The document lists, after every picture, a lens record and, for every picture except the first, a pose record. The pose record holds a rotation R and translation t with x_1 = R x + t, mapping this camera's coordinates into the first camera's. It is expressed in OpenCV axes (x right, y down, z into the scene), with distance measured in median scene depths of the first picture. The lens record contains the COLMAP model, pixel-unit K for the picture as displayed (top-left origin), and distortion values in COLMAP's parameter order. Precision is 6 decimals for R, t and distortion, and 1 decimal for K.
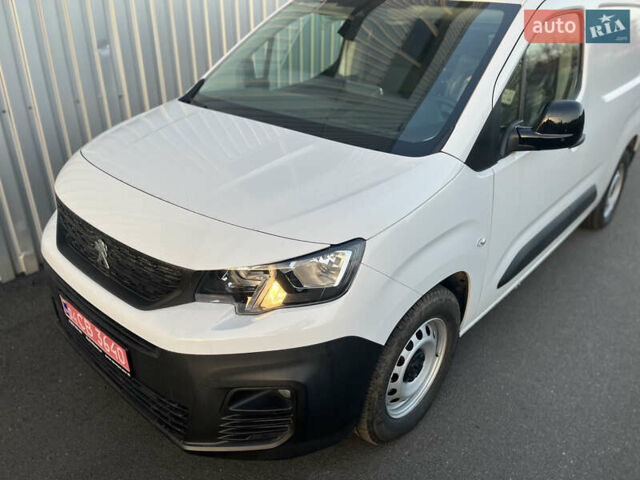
lens RADIAL K [[476.5, 0, 320.0], [0, 476.5, 240.0], [0, 0, 1]] dist [0.057706, -0.097518]
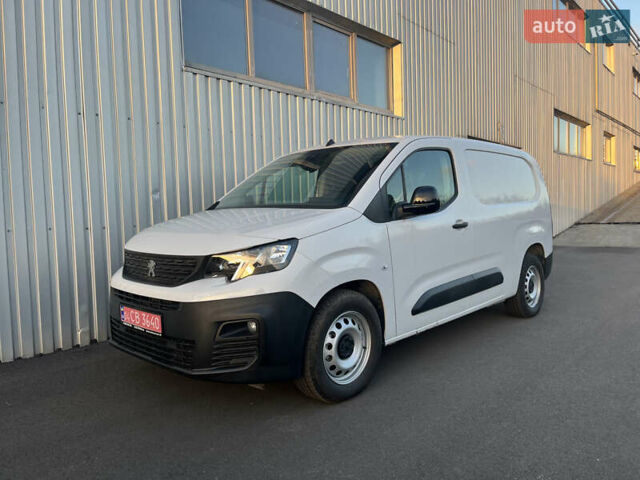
lens RADIAL K [[476.5, 0, 320.0], [0, 476.5, 240.0], [0, 0, 1]] dist [0.057706, -0.097518]
pose [[0.998677, -0.041197, -0.030777, 0.194975], [0.026170, 0.922353, -0.385461, 0.588424], [0.044267, 0.384146, 0.922211, -0.569367]]
